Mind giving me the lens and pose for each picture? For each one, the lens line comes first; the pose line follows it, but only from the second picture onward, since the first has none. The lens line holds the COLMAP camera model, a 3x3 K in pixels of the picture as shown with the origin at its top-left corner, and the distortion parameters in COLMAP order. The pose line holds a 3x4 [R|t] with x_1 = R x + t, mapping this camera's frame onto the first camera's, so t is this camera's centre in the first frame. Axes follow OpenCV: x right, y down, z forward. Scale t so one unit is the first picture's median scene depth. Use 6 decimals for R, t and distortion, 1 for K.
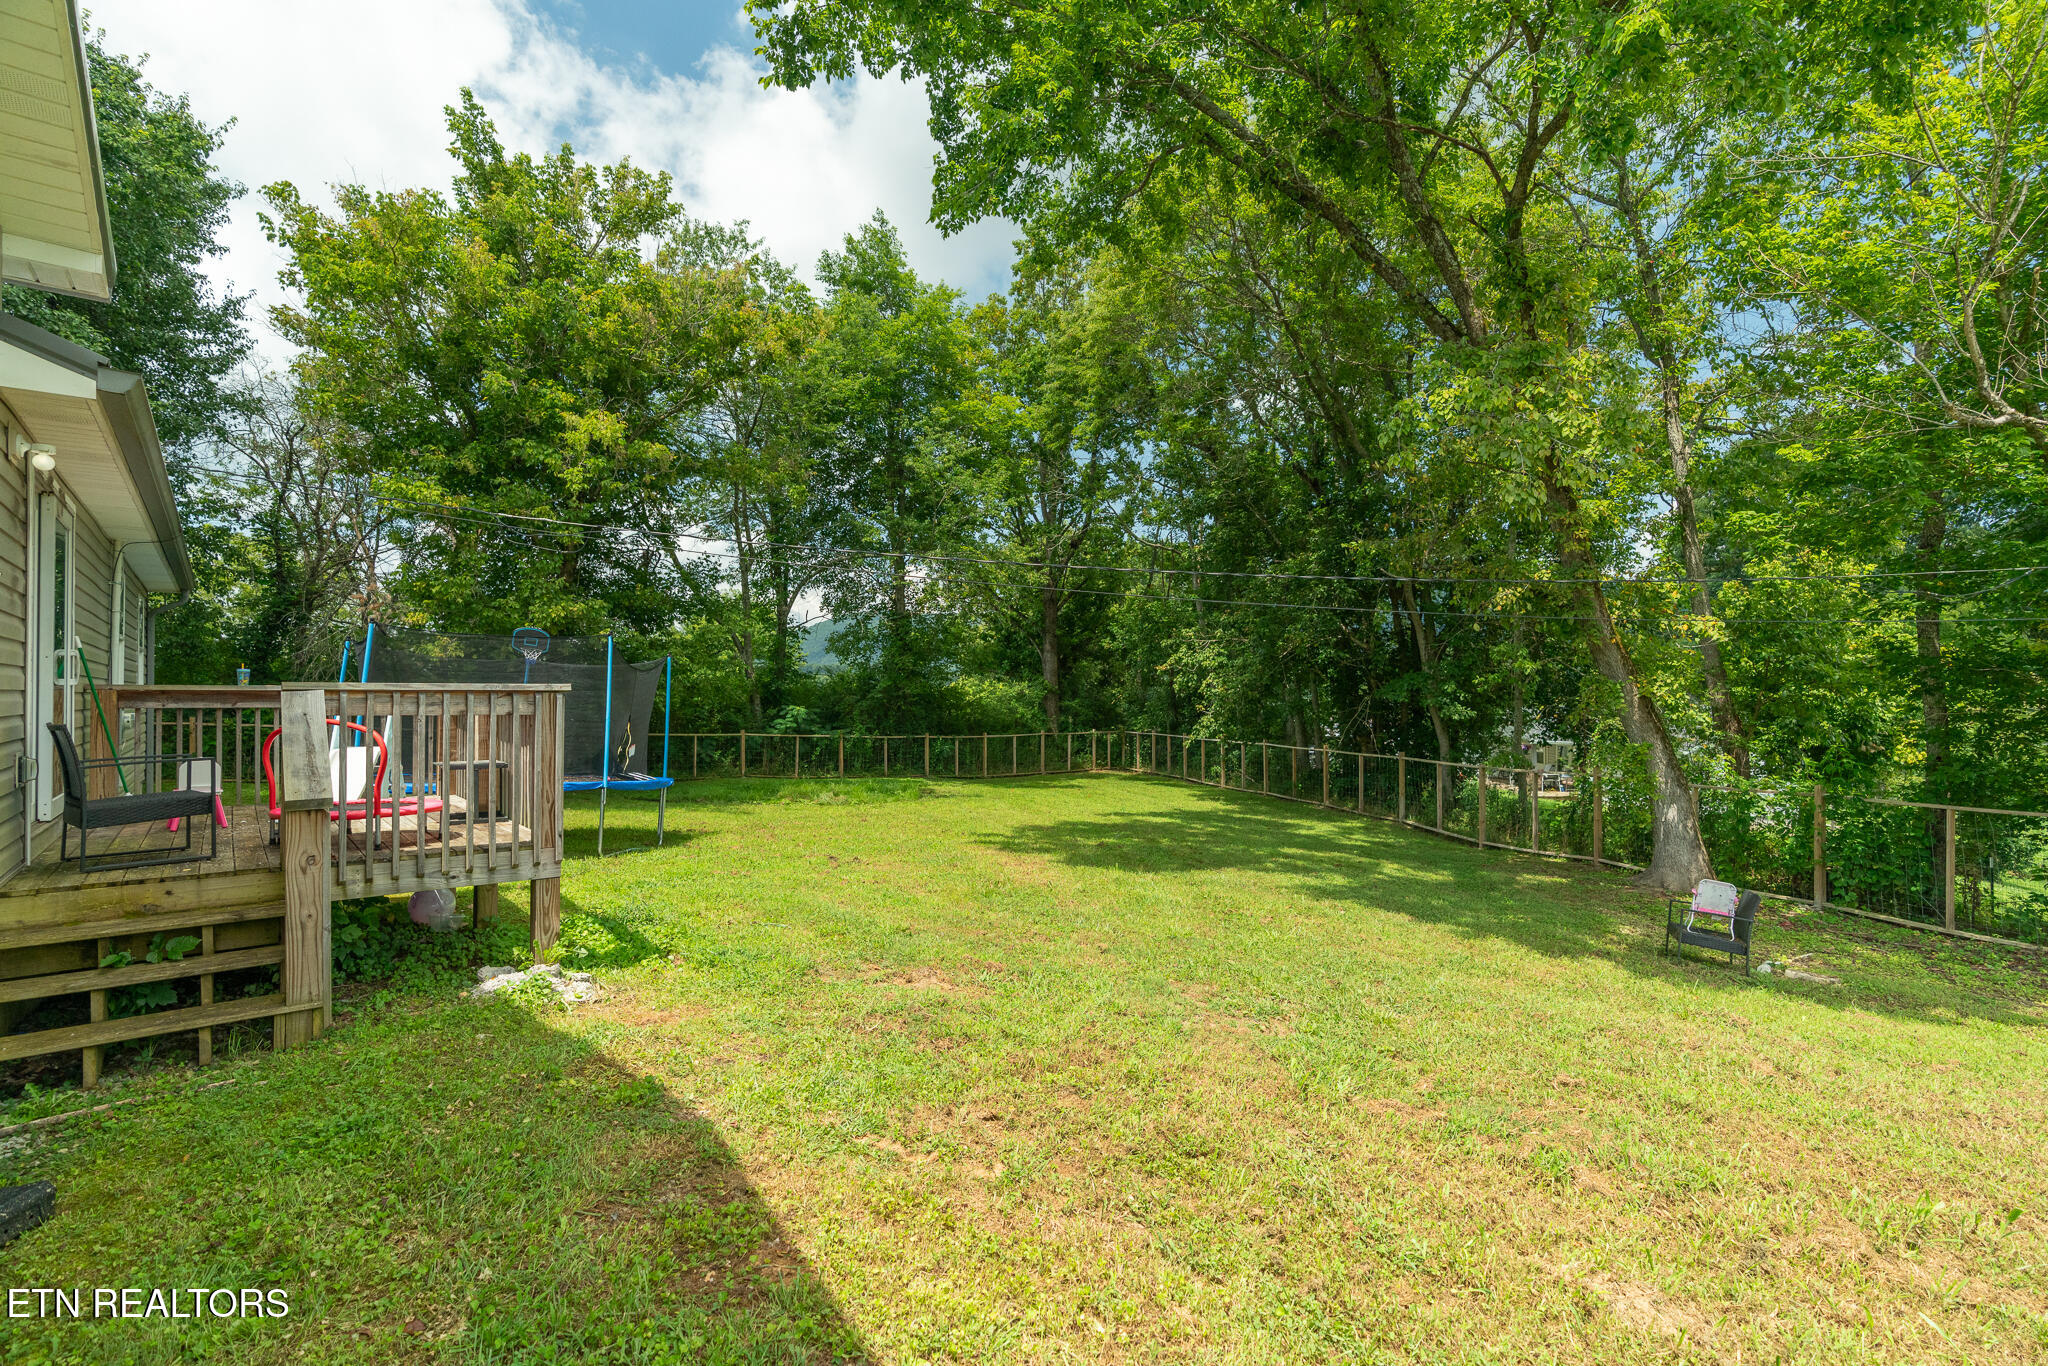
lens RADIAL K [[940.5, 0, 1024.8], [0, 940.5, 664.1], [0, 0, 1]] dist [-0.002612, 0.002627]
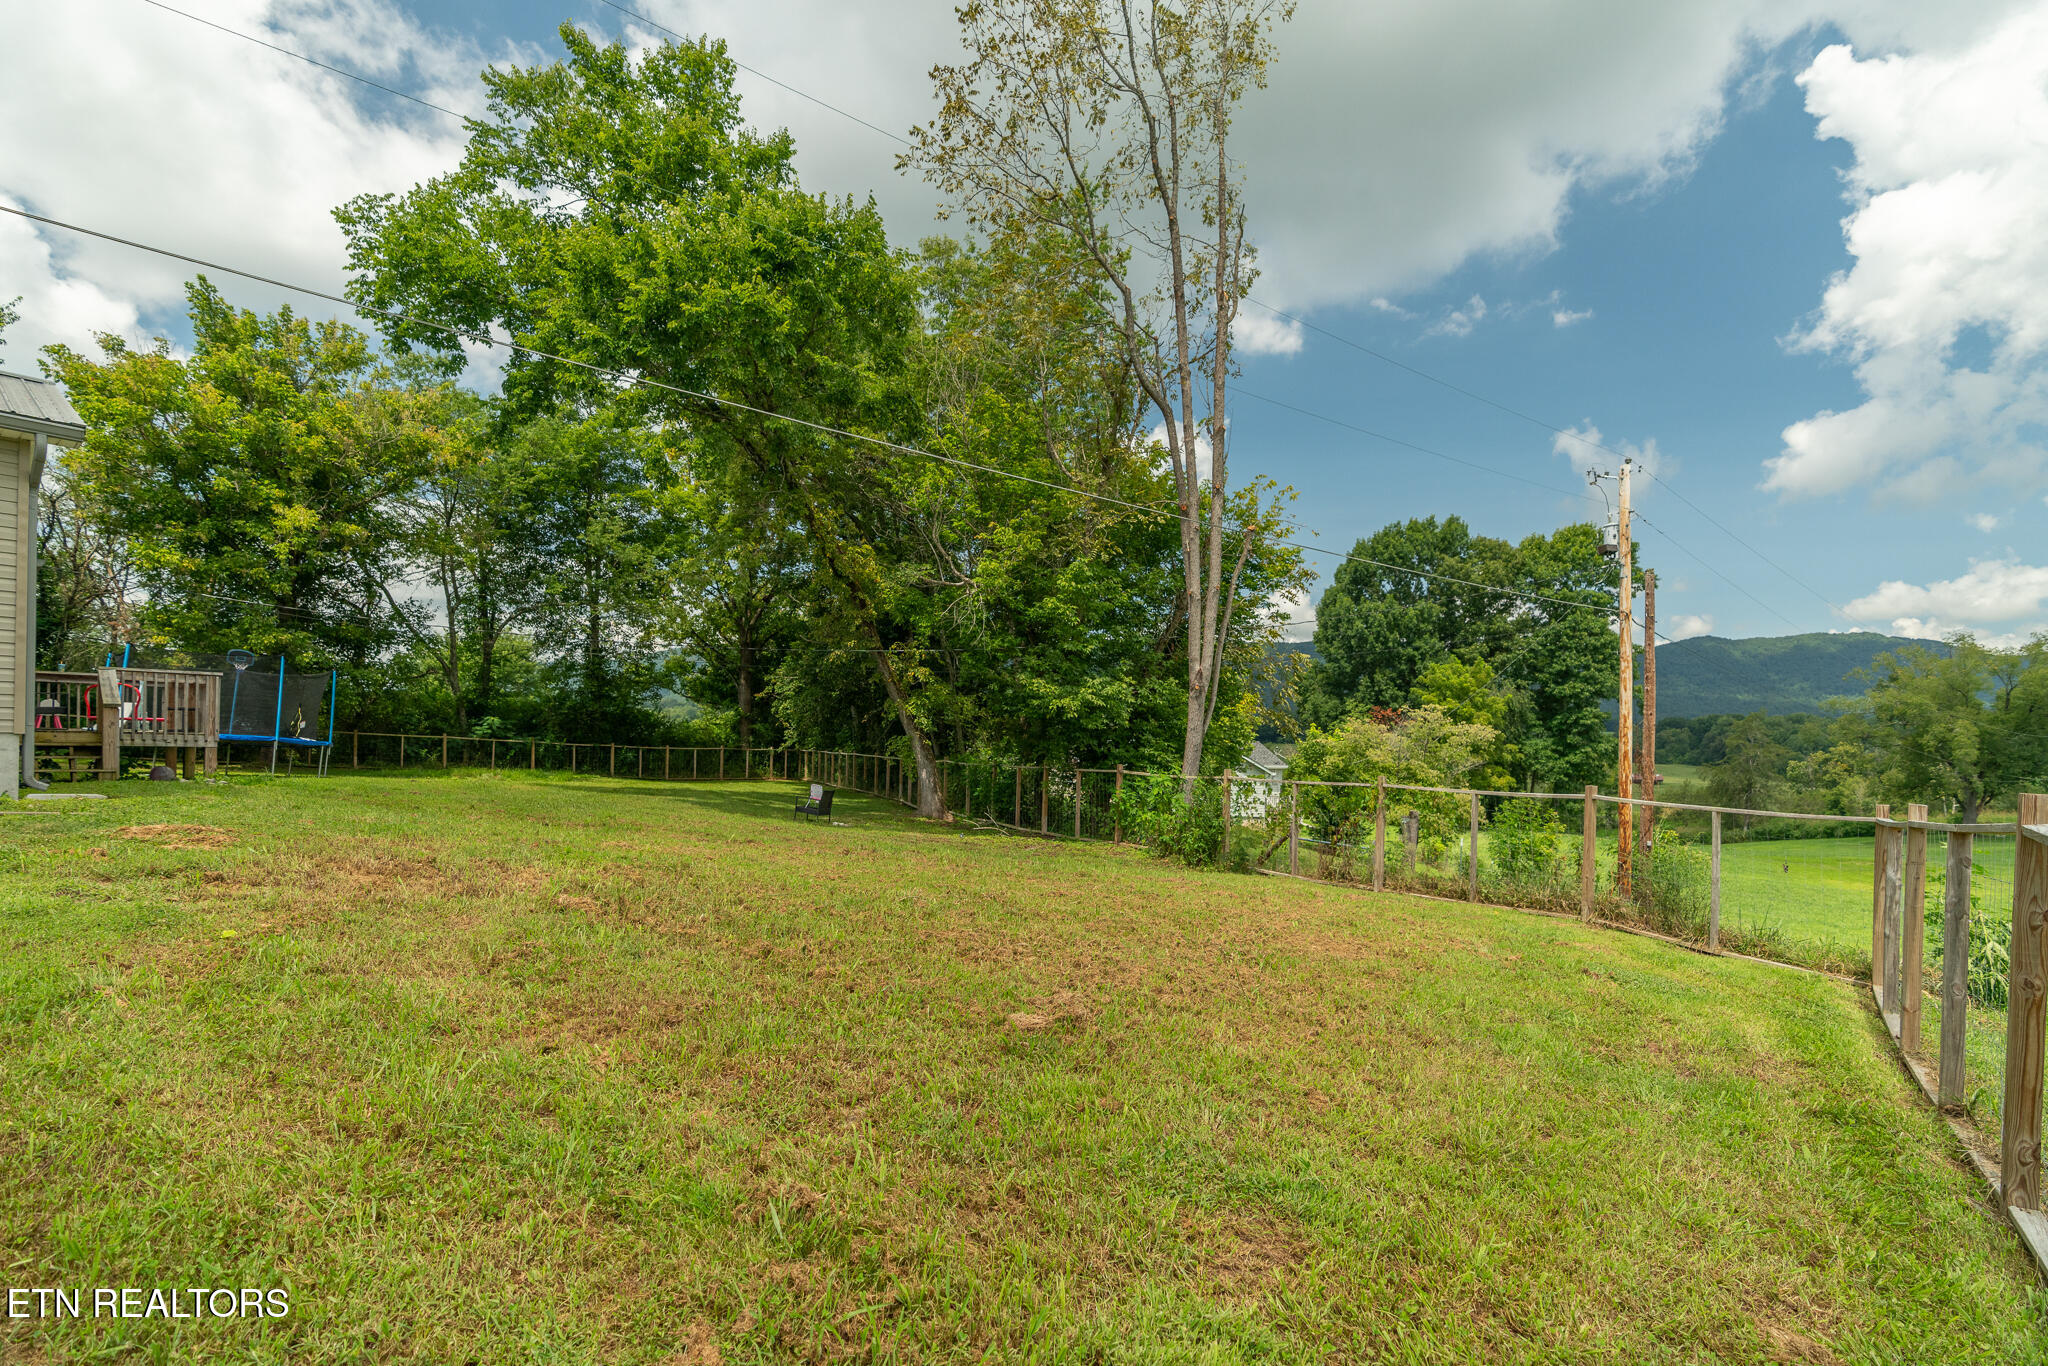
lens RADIAL K [[940.5, 0, 1034.3], [0, 940.5, 728.0], [0, 0, 1]] dist [-0.002612, 0.002627]
pose [[0.984890, 0.026147, 0.171194, 0.290183], [-0.029920, 0.999362, 0.019499, 0.012132], [-0.170575, -0.024327, 0.985044, -0.439202]]
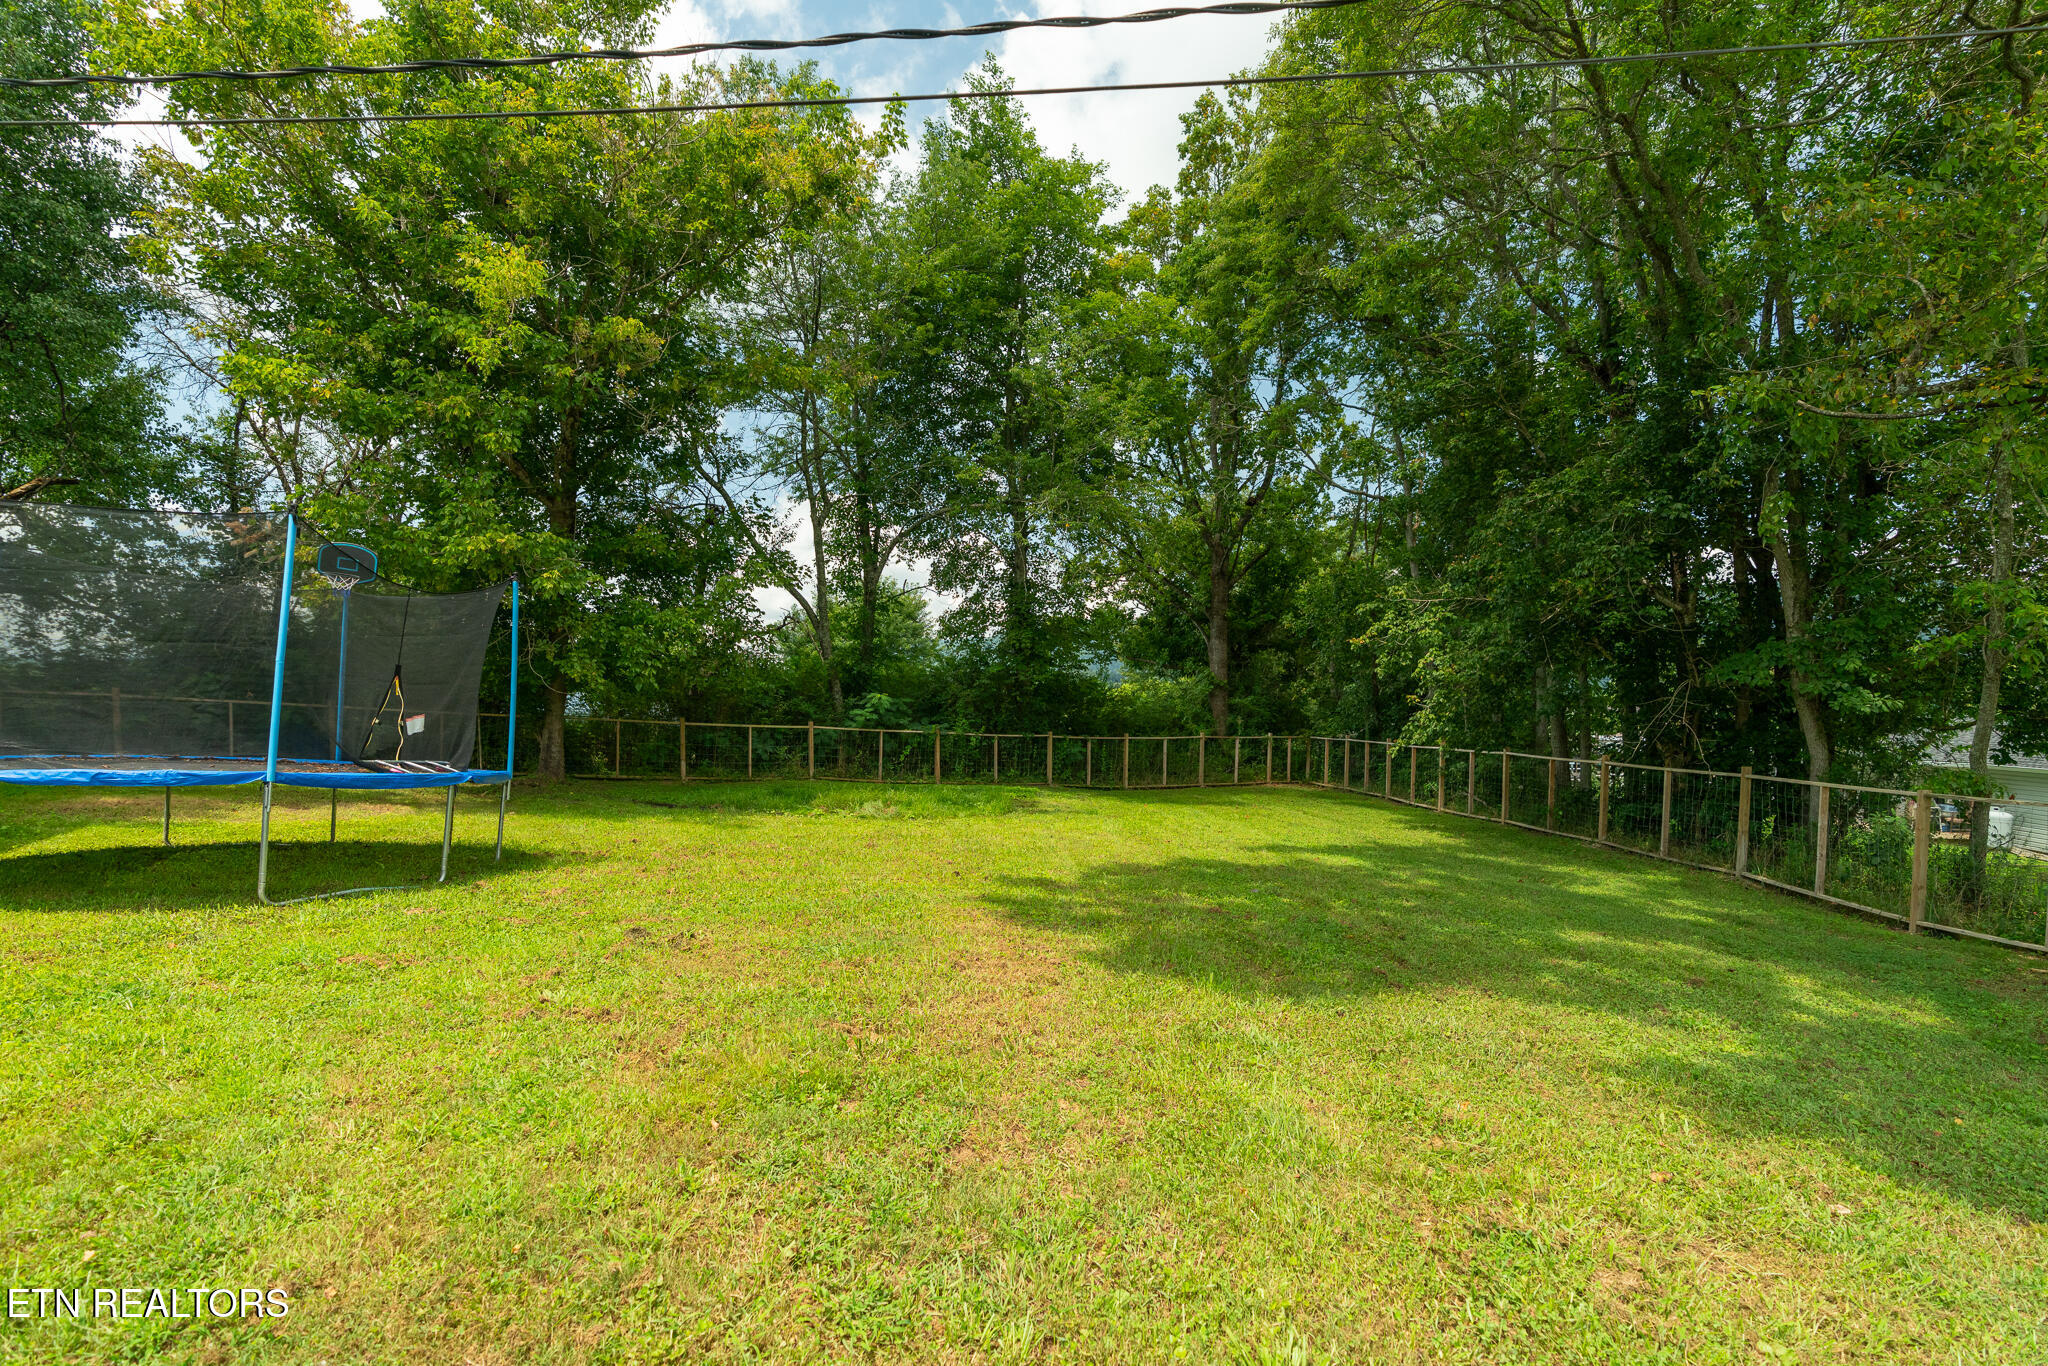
lens RADIAL K [[940.5, 0, 1007.4], [0, 940.5, 752.8], [0, 0, 1]] dist [-0.002612, 0.002627]
pose [[0.975453, 0.021280, -0.219179, 0.045823], [-0.002837, 0.996452, 0.084117, 0.028356], [0.220191, -0.081431, 0.972052, 0.245307]]
